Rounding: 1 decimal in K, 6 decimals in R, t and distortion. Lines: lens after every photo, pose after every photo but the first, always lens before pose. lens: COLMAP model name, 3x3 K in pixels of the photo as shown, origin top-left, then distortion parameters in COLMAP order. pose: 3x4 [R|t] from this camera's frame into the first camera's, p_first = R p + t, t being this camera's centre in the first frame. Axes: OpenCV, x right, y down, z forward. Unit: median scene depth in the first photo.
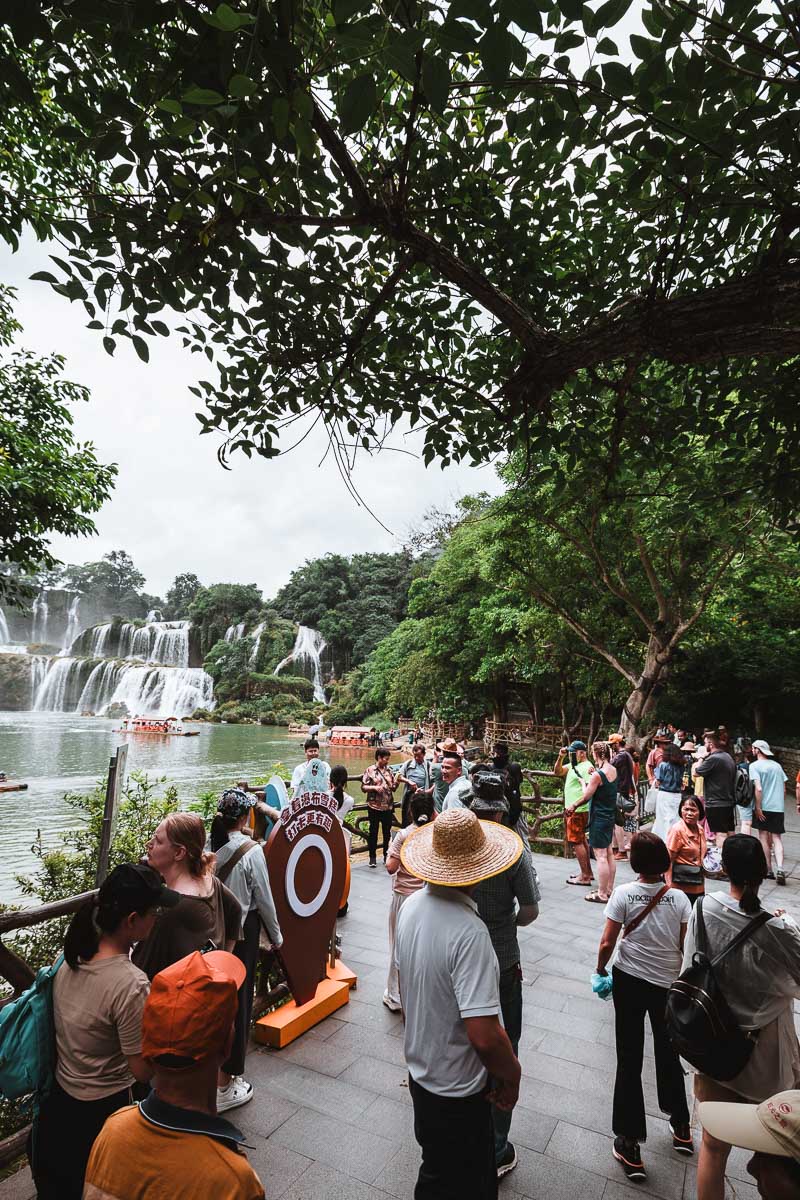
lens RADIAL K [[633.7, 0, 400.0], [0, 633.7, 600.0], [0, 0, 1]] dist [-0.003383, -0.000461]
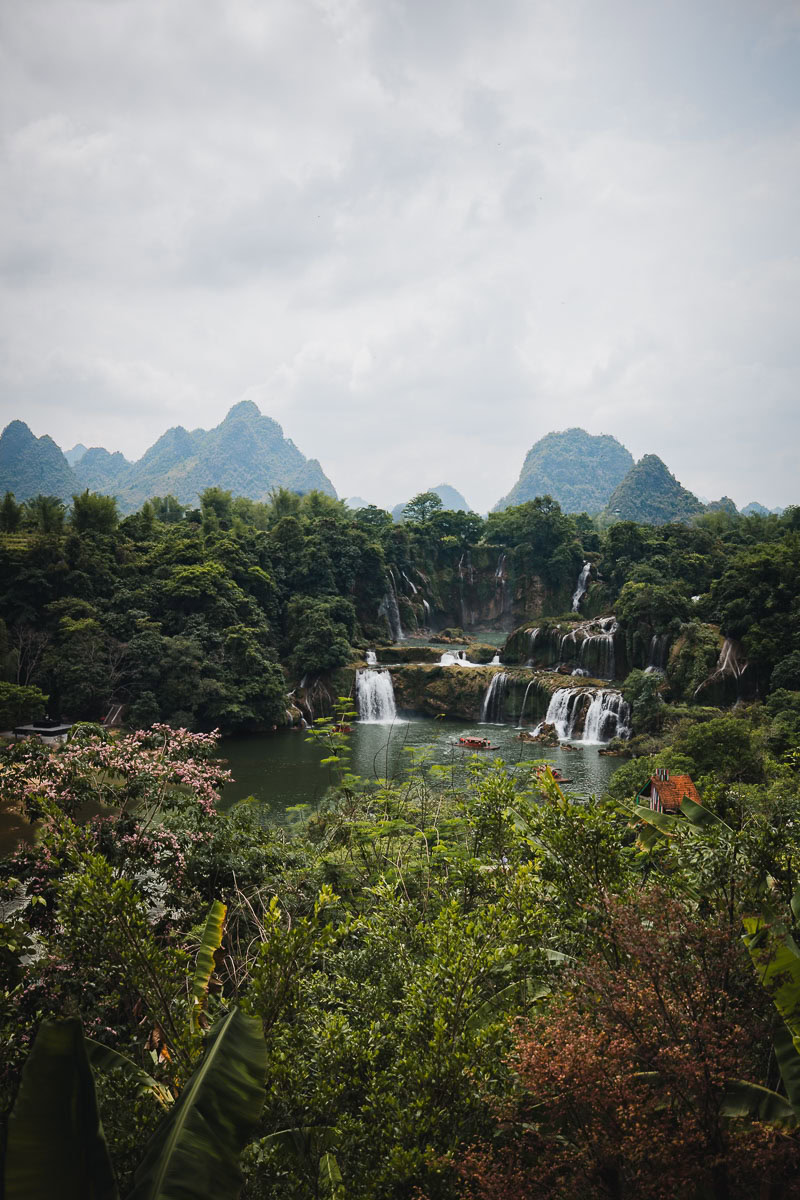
lens RADIAL K [[1264.3, 0, 400.0], [0, 1264.3, 600.0], [0, 0, 1]] dist [0.011003, 0.005724]
pose [[0.853995, 0.002718, -0.520273, 0.409831], [0.092212, 0.983364, 0.156497, -0.358240], [0.512044, -0.181623, 0.839538, -0.809761]]
